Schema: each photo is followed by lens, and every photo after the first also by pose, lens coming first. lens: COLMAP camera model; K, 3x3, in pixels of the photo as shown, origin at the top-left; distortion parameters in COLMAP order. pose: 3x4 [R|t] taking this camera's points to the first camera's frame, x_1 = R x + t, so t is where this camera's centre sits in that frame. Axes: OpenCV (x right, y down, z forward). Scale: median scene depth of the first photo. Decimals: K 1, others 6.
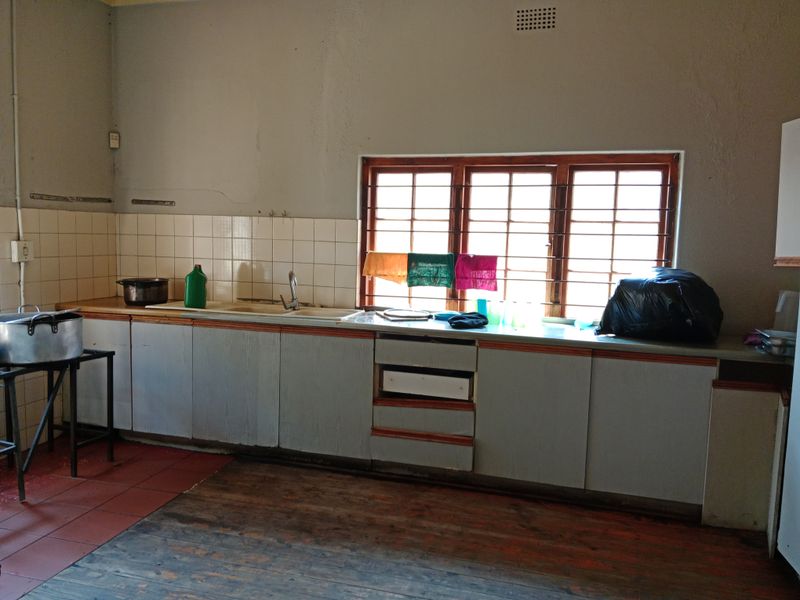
lens RADIAL K [[627.2, 0, 408.1], [0, 627.2, 298.6], [0, 0, 1]] dist [0.012532, -0.029320]
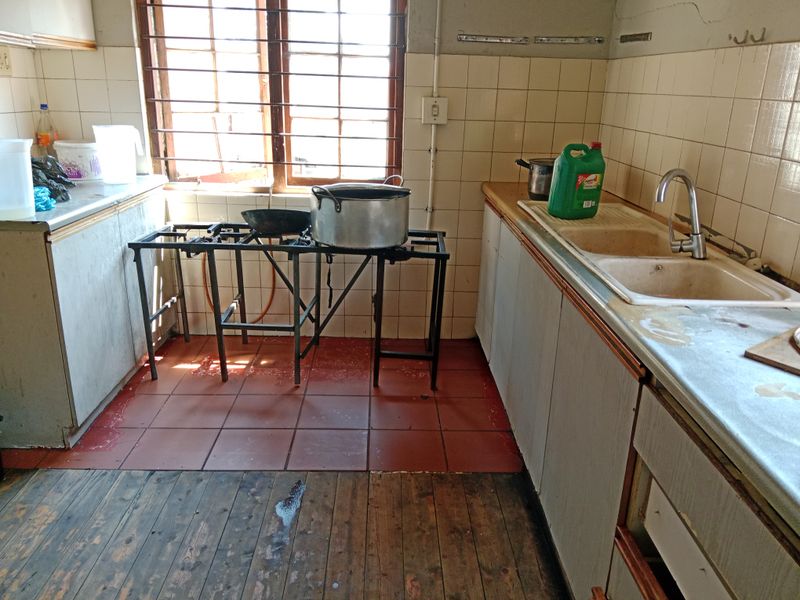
lens RADIAL K [[627.2, 0, 401.0], [0, 627.2, 305.2], [0, 0, 1]] dist [0.012532, -0.029320]
pose [[0.284970, 0.304056, -0.909033, 0.247276], [-0.118328, 0.952261, 0.281421, -0.072566], [0.951205, 0.027368, 0.307344, 0.878200]]
